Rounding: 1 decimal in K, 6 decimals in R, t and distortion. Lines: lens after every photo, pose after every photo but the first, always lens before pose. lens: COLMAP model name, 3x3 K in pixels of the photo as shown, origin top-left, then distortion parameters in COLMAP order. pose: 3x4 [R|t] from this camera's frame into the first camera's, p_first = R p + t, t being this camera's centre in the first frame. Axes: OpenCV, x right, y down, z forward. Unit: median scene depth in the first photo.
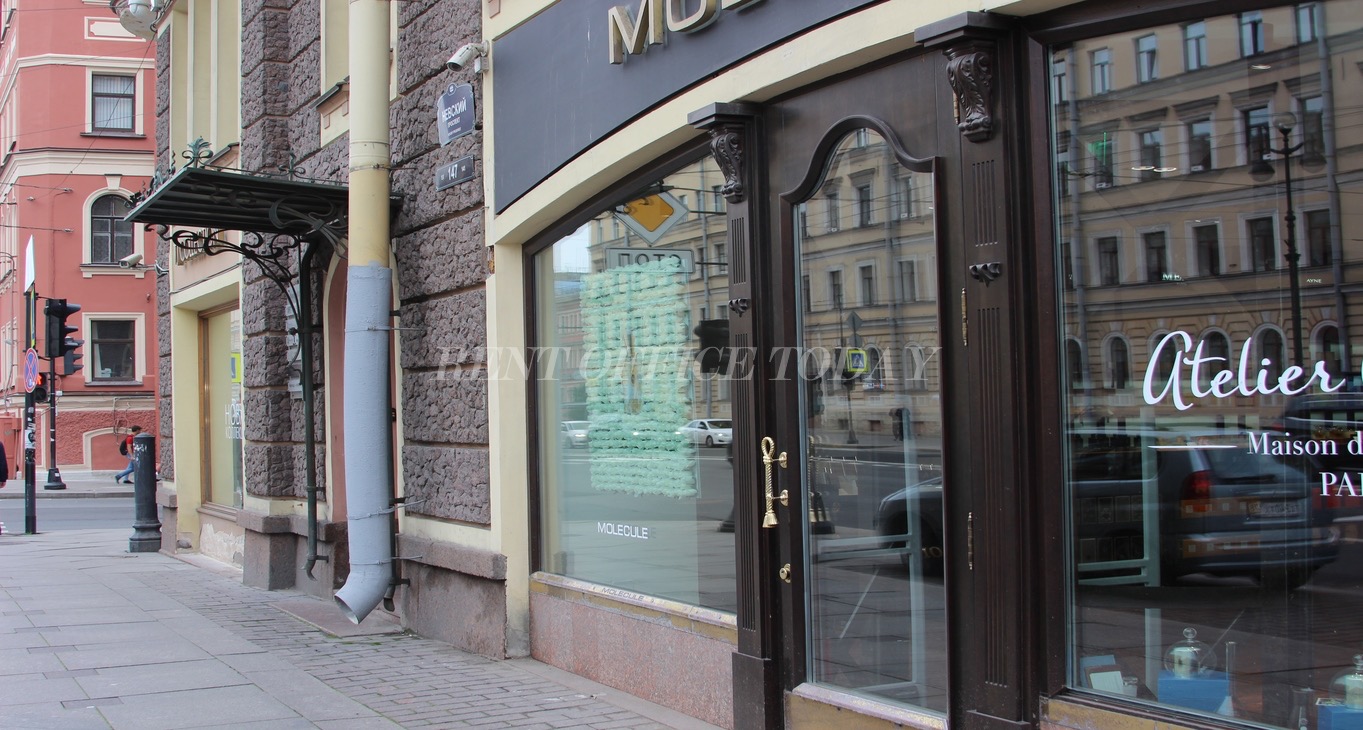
lens RADIAL K [[1603.1, 0, 681.8], [0, 1603.1, 304.9], [0, 0, 1]] dist [-0.174915, 0.171076]
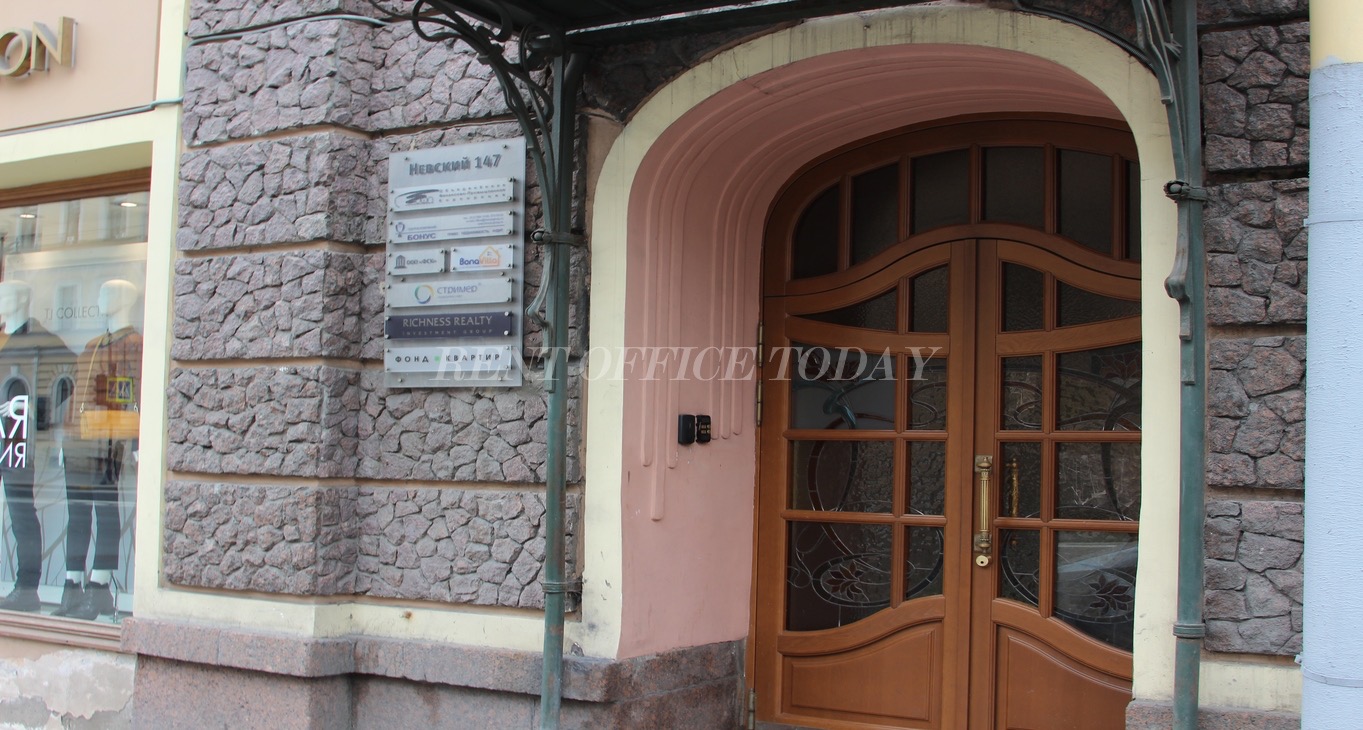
lens RADIAL K [[1610.2, 0, 743.6], [0, 1610.2, 358.5], [0, 0, 1]] dist [-0.136590, 0.070035]
pose [[0.846212, 0.069051, 0.528353, -0.403818], [-0.072351, 0.997274, -0.014457, 0.049140], [-0.527911, -0.025993, 0.848902, 0.538513]]
